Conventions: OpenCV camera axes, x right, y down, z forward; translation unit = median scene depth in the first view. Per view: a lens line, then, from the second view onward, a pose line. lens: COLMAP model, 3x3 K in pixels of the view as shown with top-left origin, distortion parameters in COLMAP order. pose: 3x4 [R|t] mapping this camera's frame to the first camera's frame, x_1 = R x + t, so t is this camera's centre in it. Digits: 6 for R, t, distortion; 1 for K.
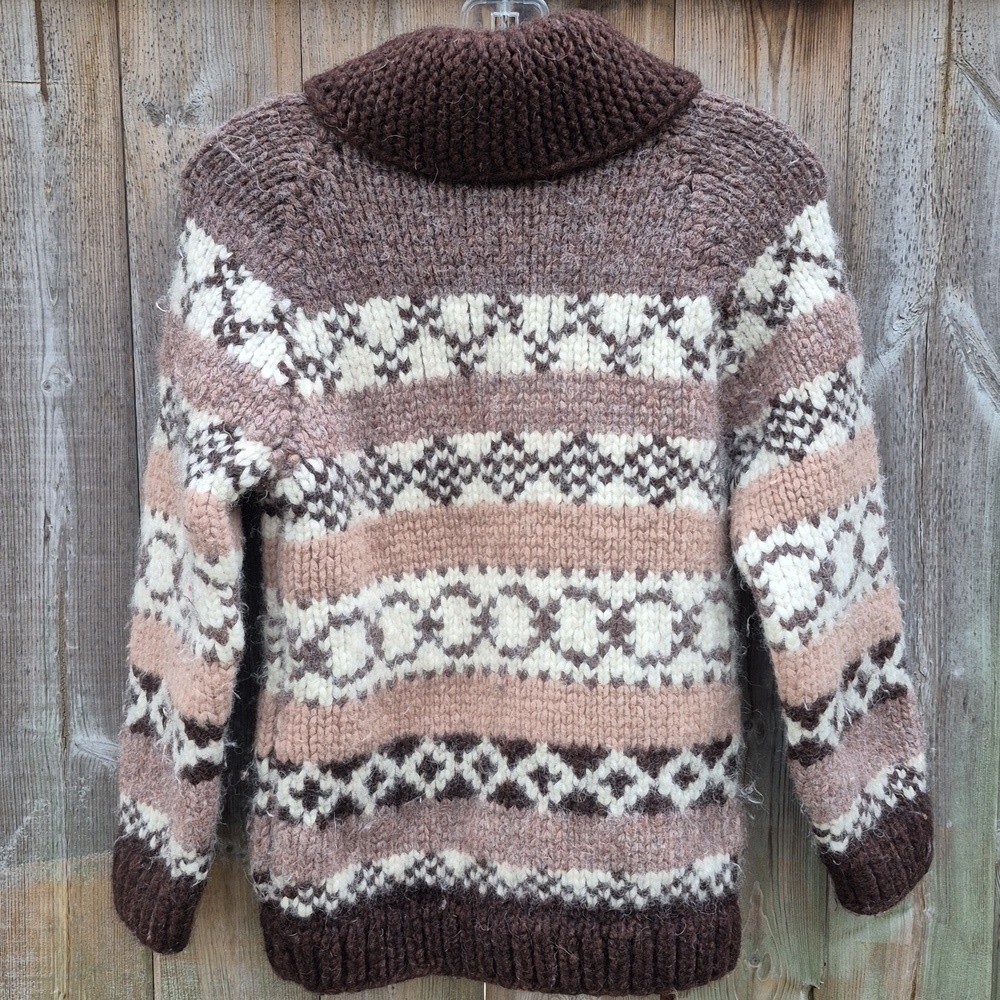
lens RADIAL K [[1520.6, 0, 487.1], [0, 1520.6, 502.2], [0, 0, 1]] dist [0.083697, 0.000000]
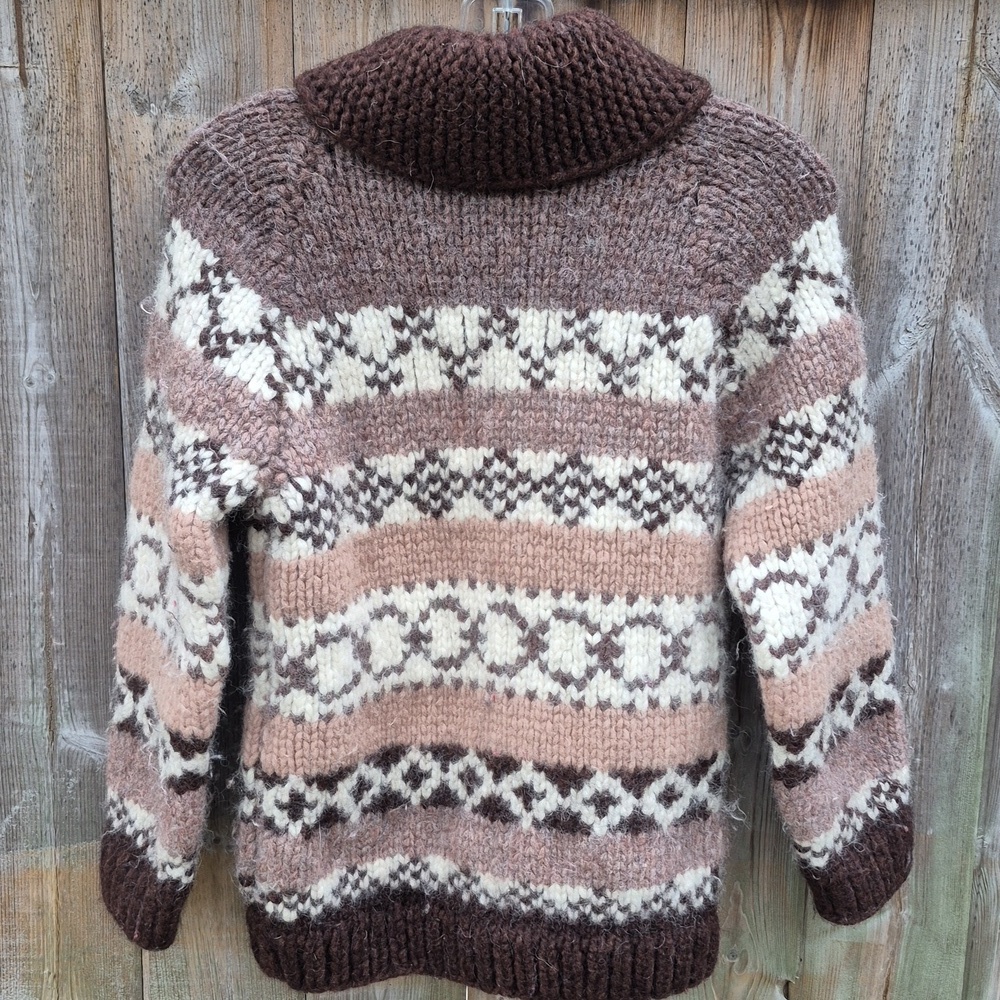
lens RADIAL K [[1520.6, 0, 497.0], [0, 1520.6, 536.2], [0, 0, 1]] dist [0.083697, 0.000000]
pose [[0.999741, 0.022273, 0.004756, 0.007851], [-0.022649, 0.994250, 0.104664, -0.092335], [-0.002397, -0.104744, 0.994496, 0.019761]]
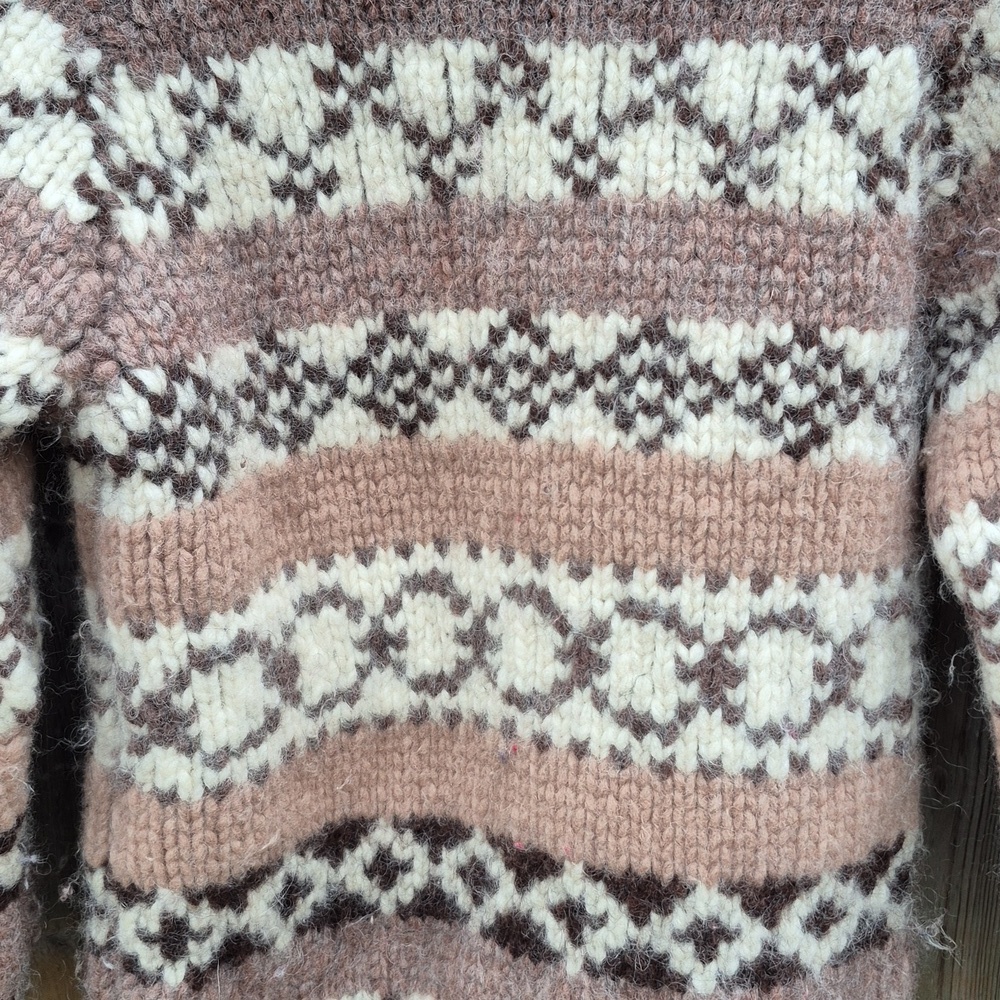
lens RADIAL K [[1520.6, 0, 504.1], [0, 1520.6, 516.2], [0, 0, 1]] dist [0.083697, 0.000000]
pose [[0.999460, 0.012307, -0.030463, 0.025409], [-0.006598, 0.983491, 0.180838, -0.071583], [0.032185, -0.180540, 0.983041, 0.456543]]
